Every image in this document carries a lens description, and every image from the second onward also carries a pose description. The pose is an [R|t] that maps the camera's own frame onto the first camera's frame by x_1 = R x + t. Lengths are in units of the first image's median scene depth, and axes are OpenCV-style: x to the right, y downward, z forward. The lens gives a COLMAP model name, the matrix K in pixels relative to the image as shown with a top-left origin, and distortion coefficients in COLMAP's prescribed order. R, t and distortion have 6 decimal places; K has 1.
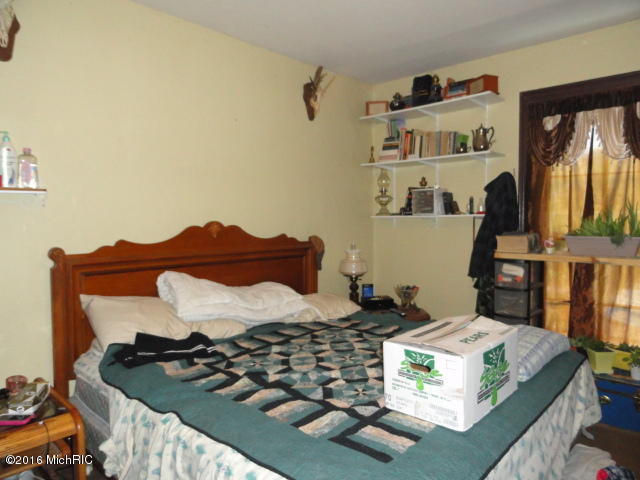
lens RADIAL K [[446.4, 0, 320.0], [0, 446.4, 240.0], [0, 0, 1]] dist [-0.004378, 0.007122]
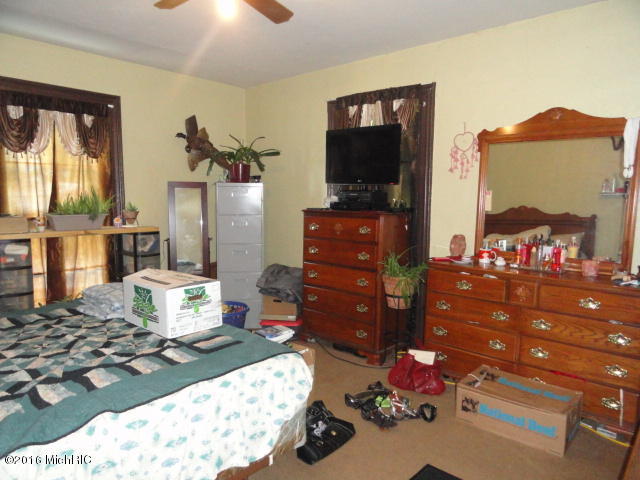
lens RADIAL K [[446.4, 0, 320.0], [0, 446.4, 240.0], [0, 0, 1]] dist [-0.004378, 0.007122]
pose [[0.005785, -0.085555, 0.996317, -1.155755], [0.057829, 0.994695, 0.085080, -0.007073], [-0.998310, 0.057124, 0.010701, 0.522660]]
